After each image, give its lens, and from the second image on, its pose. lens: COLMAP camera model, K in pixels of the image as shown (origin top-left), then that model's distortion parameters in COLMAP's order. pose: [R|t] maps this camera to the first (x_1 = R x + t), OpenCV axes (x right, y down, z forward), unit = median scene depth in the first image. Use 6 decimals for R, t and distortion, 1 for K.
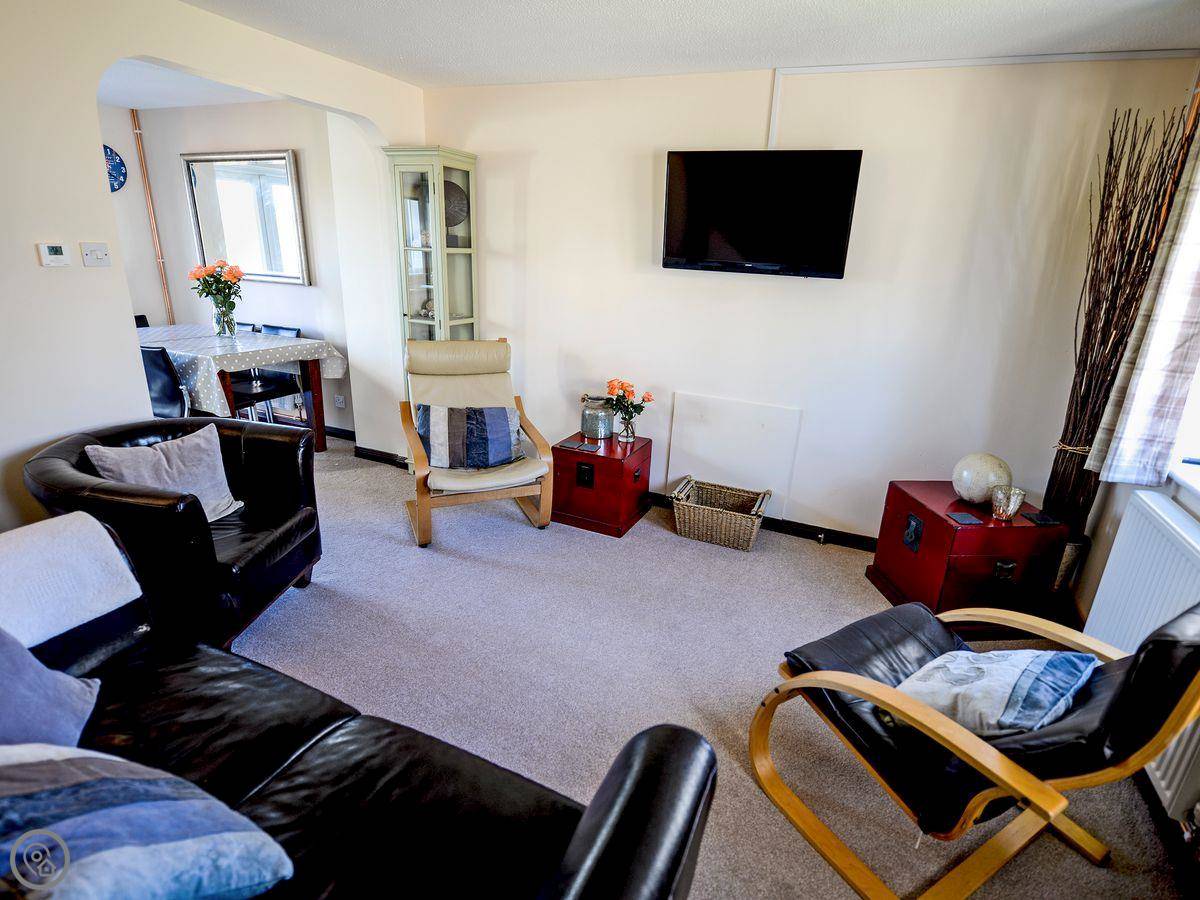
lens RADIAL K [[558.7, 0, 603.5], [0, 558.7, 425.3], [0, 0, 1]] dist [0.000669, 0.000131]
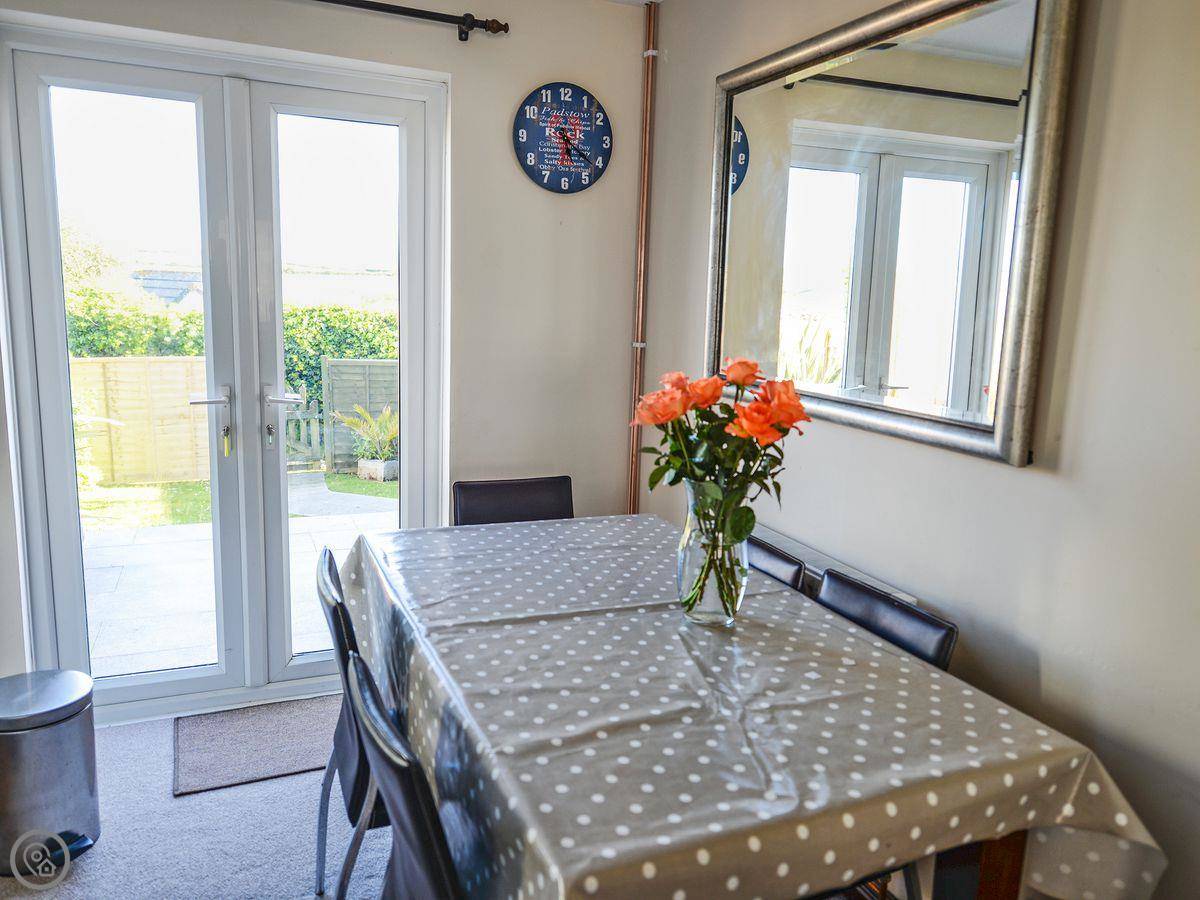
lens RADIAL K [[908.7, 0, 600.0], [0, 908.7, 450.0], [0, 0, 1]] dist [0.001157, 0.000068]
pose [[0.713405, 0.098740, -0.693760, -0.368197], [-0.205178, 0.976068, -0.072069, -0.181329], [0.670041, 0.193759, 0.716591, 0.563626]]
